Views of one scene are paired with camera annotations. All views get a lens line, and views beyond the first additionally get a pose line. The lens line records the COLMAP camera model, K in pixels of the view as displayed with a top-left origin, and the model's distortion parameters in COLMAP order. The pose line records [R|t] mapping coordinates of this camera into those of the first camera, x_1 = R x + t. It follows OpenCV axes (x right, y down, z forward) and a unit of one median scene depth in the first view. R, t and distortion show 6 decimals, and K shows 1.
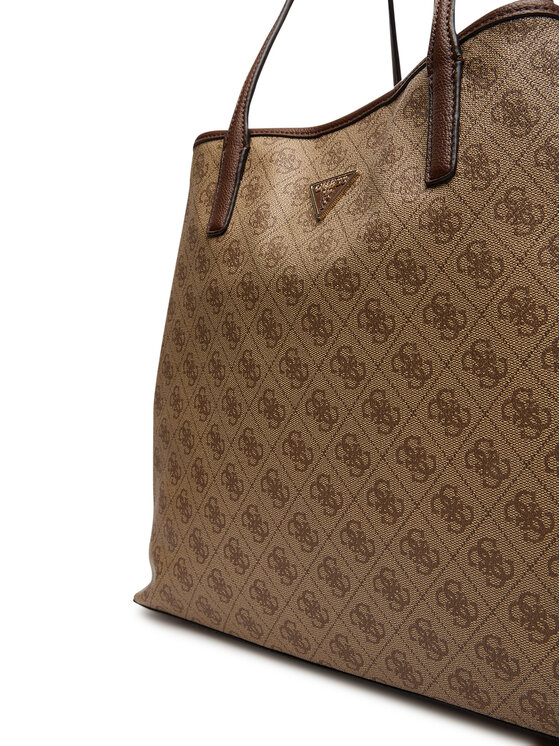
lens RADIAL K [[658.6, 0, 280.0], [0, 658.6, 373.0], [0, 0, 1]] dist [-0.101238, -0.004154]
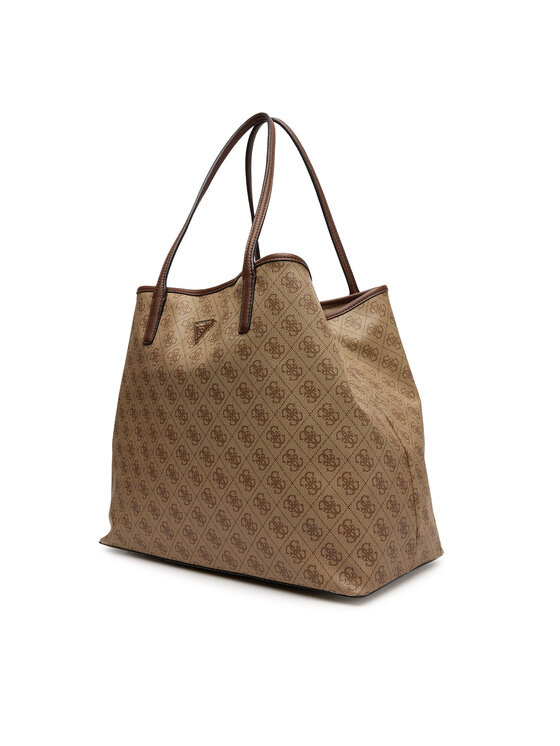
lens RADIAL K [[508.8, 0, 280.0], [0, 508.8, 373.0], [0, 0, 1]] dist [-0.046504, -0.000603]
pose [[0.994155, 0.010049, 0.107490, 0.145694], [-0.003396, 0.998077, -0.061892, -0.037691], [-0.107905, 0.061165, 0.992278, -0.582237]]
